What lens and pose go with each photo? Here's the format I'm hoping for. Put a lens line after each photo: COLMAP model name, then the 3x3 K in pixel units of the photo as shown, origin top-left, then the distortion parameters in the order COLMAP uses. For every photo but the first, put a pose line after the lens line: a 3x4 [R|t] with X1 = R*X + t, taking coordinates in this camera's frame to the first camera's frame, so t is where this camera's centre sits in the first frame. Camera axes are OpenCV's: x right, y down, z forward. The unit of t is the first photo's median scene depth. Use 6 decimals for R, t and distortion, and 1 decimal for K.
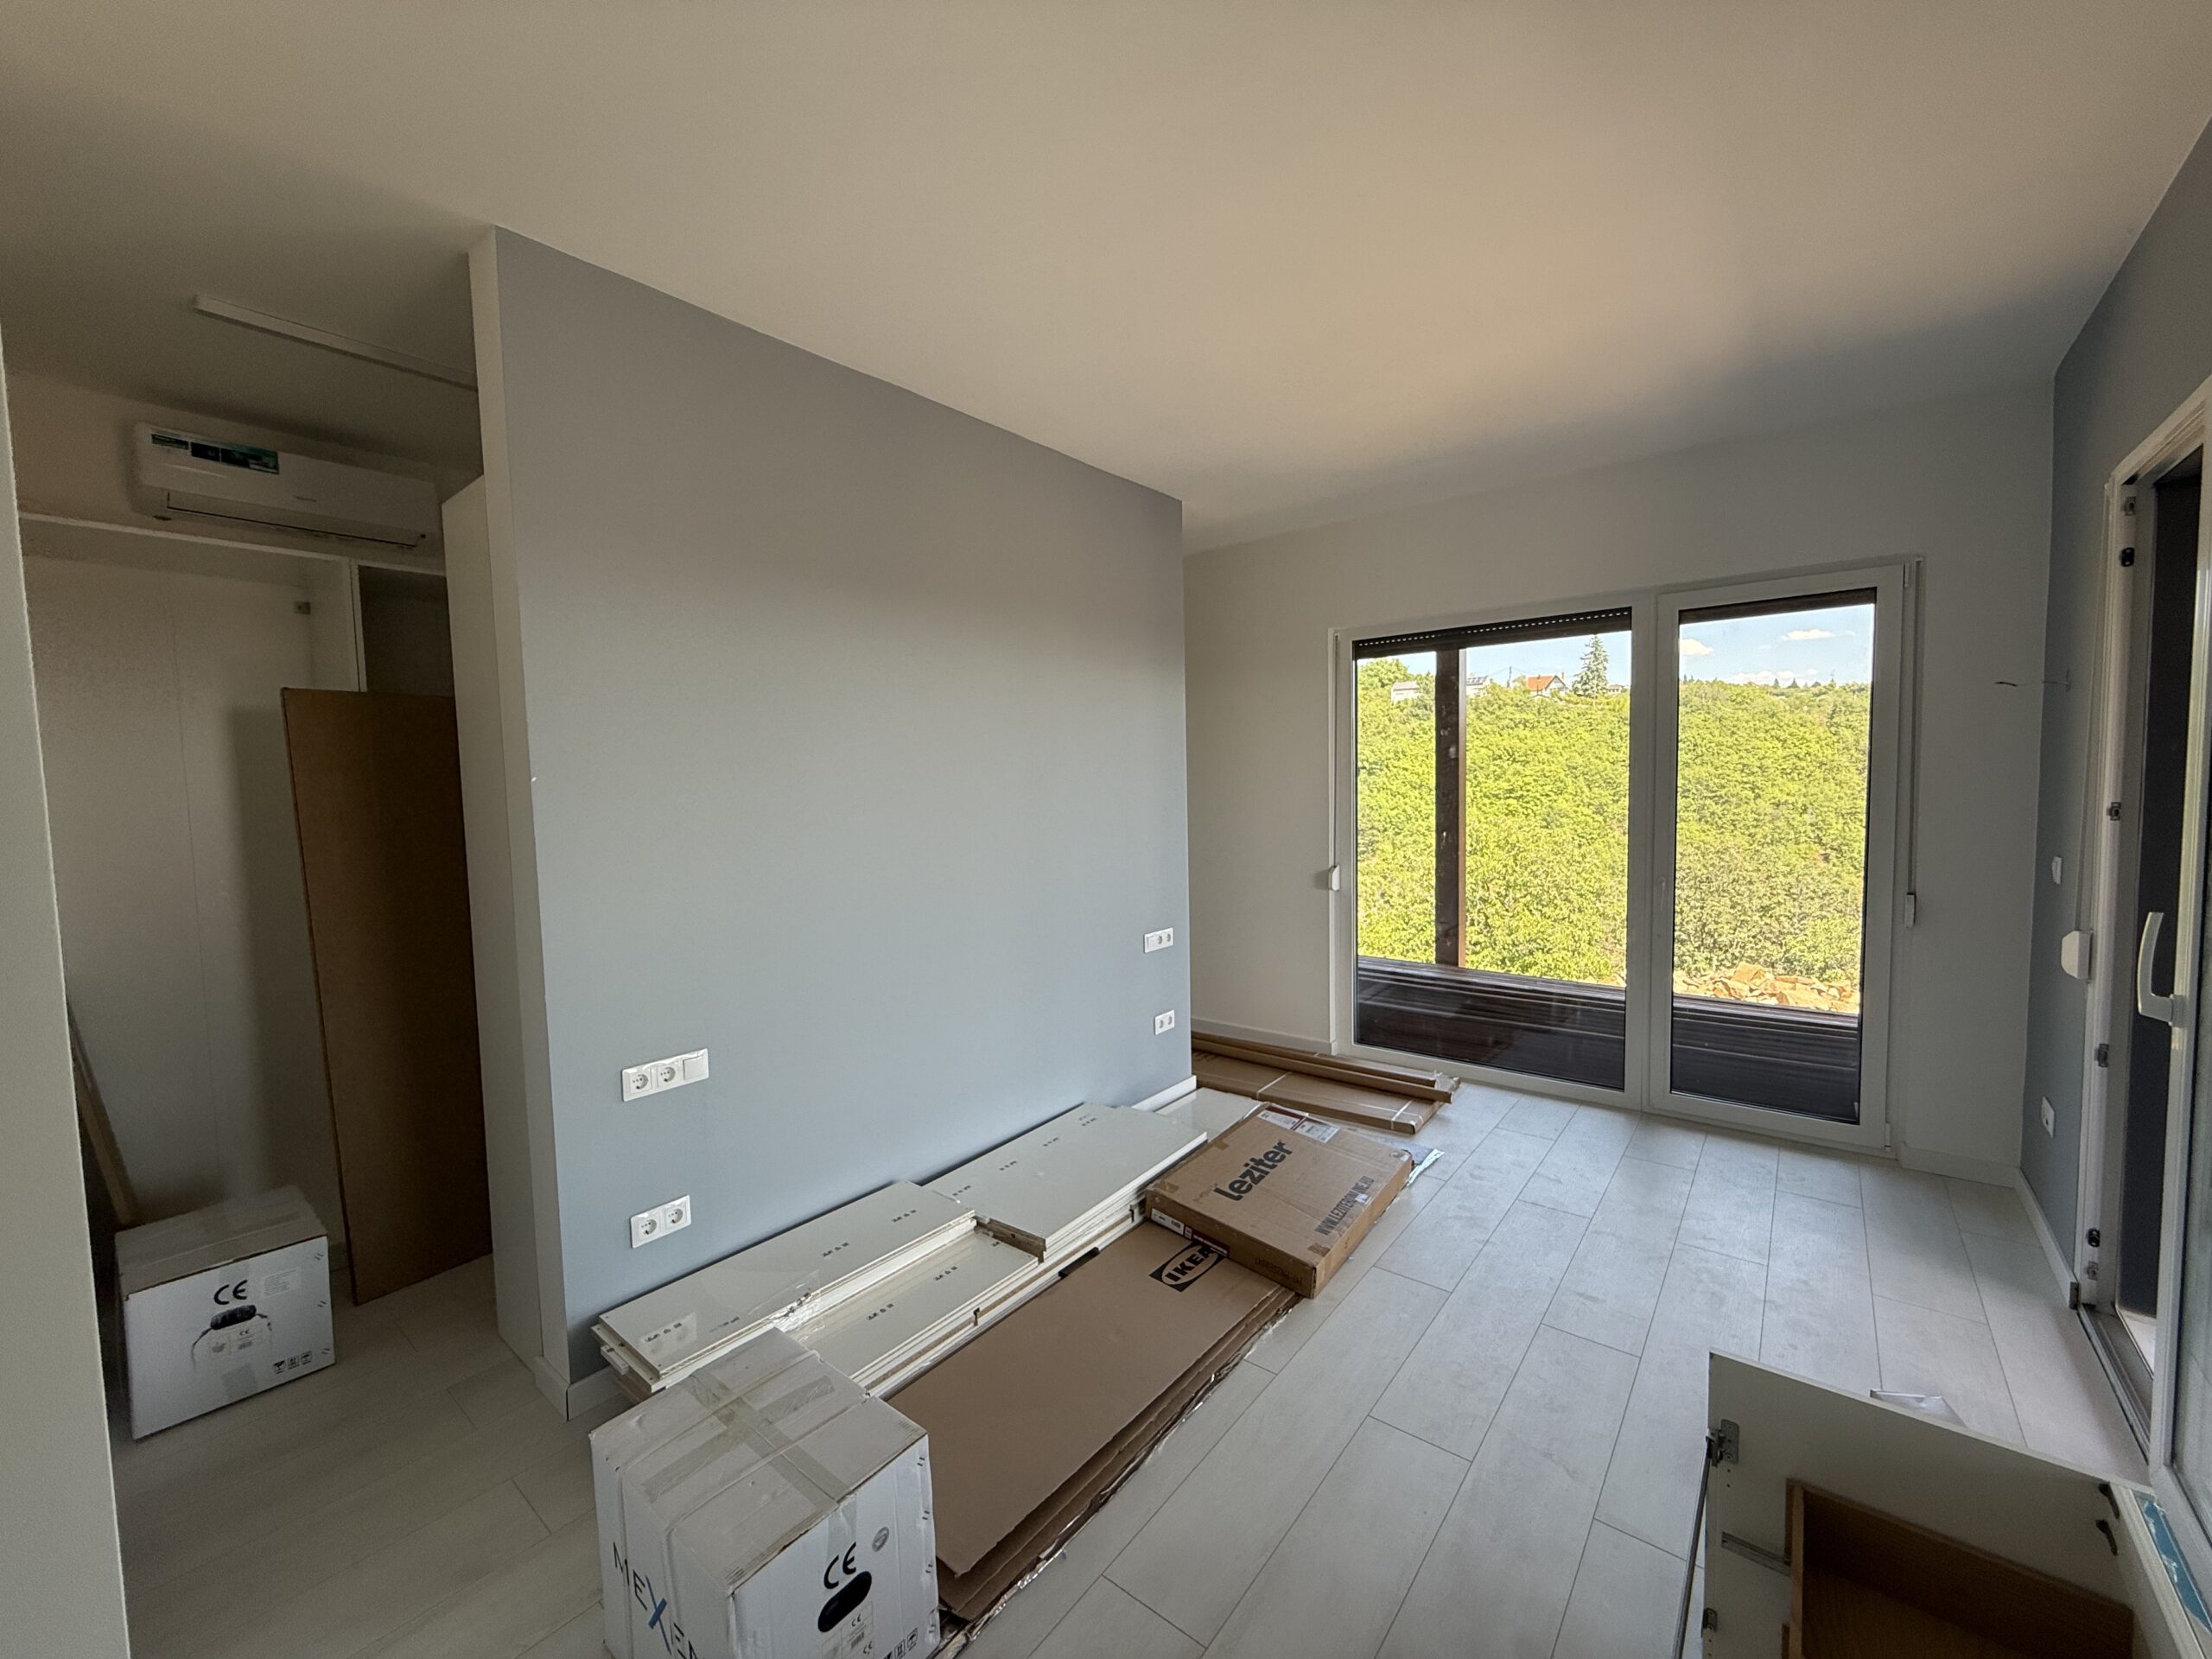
lens RADIAL K [[884.7, 0, 1100.3], [0, 884.7, 829.0], [0, 0, 1]] dist [-0.000269, 0.000022]
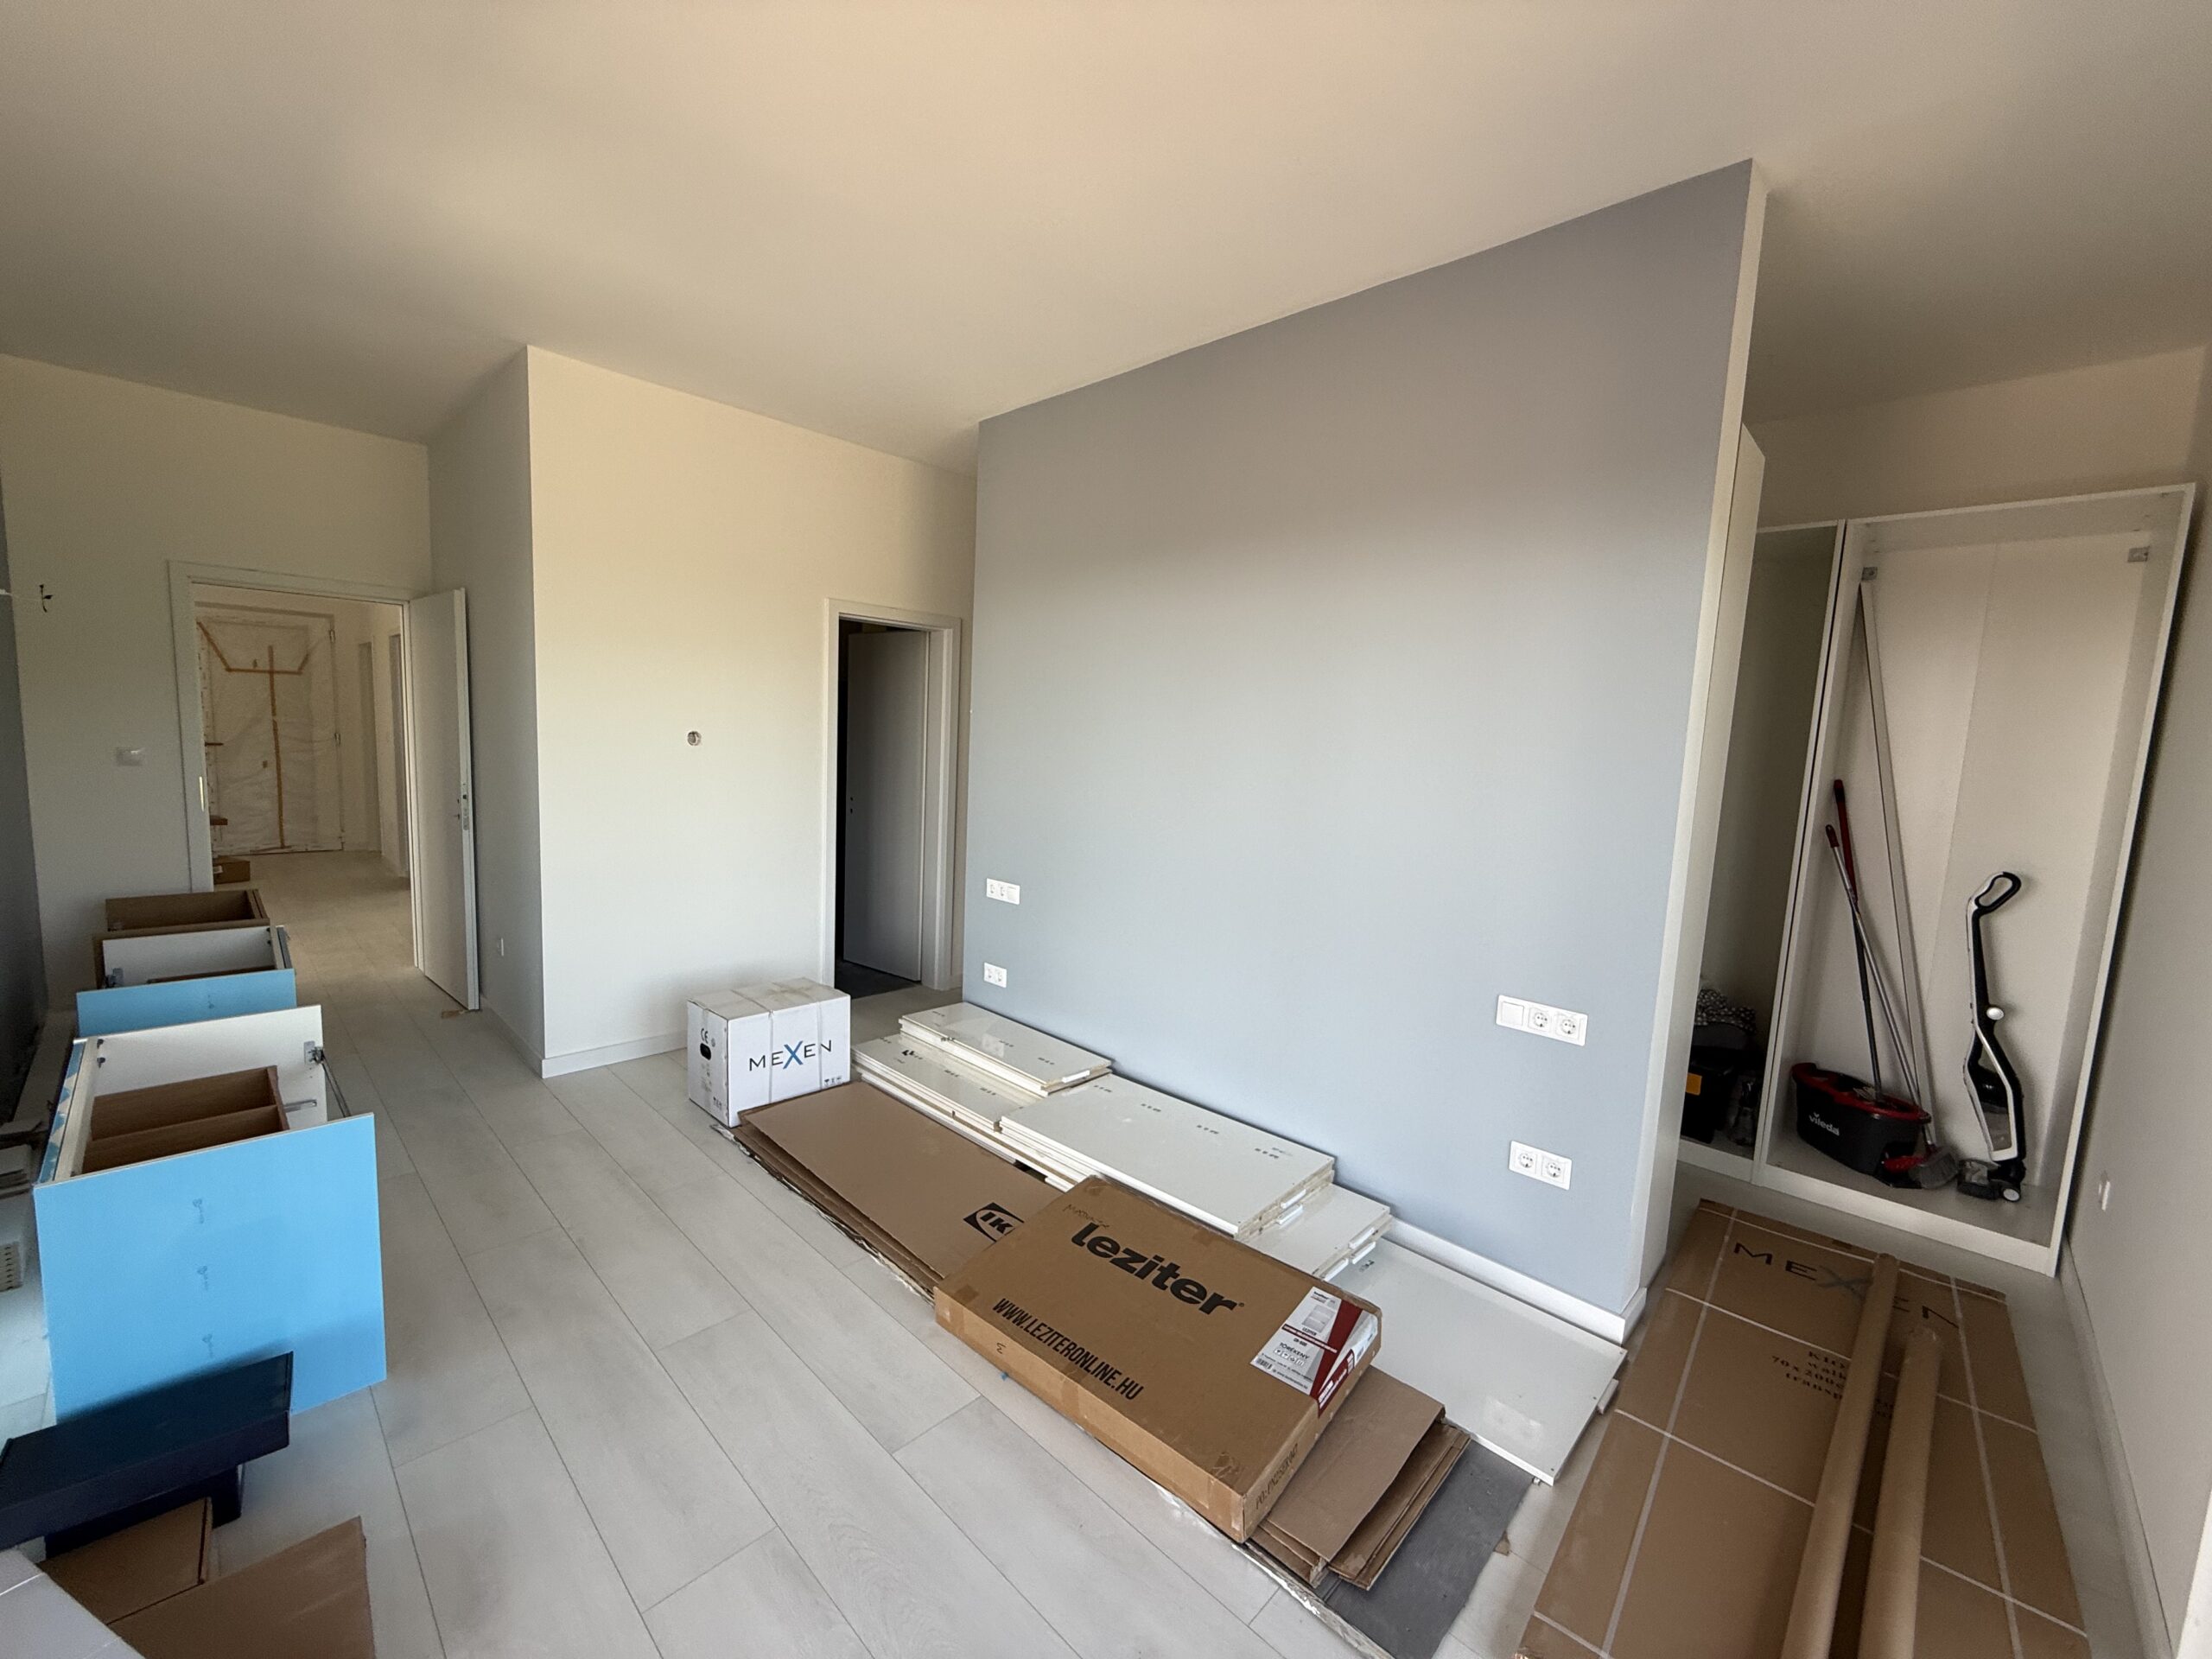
lens RADIAL K [[884.7, 0, 1099.2], [0, 884.7, 834.8], [0, 0, 1]] dist [-0.000269, 0.000022]
pose [[-0.088816, 0.132074, -0.987253, 1.000063], [-0.100259, 0.984951, 0.140785, -0.071409], [0.990989, 0.111485, -0.074238, 1.150405]]
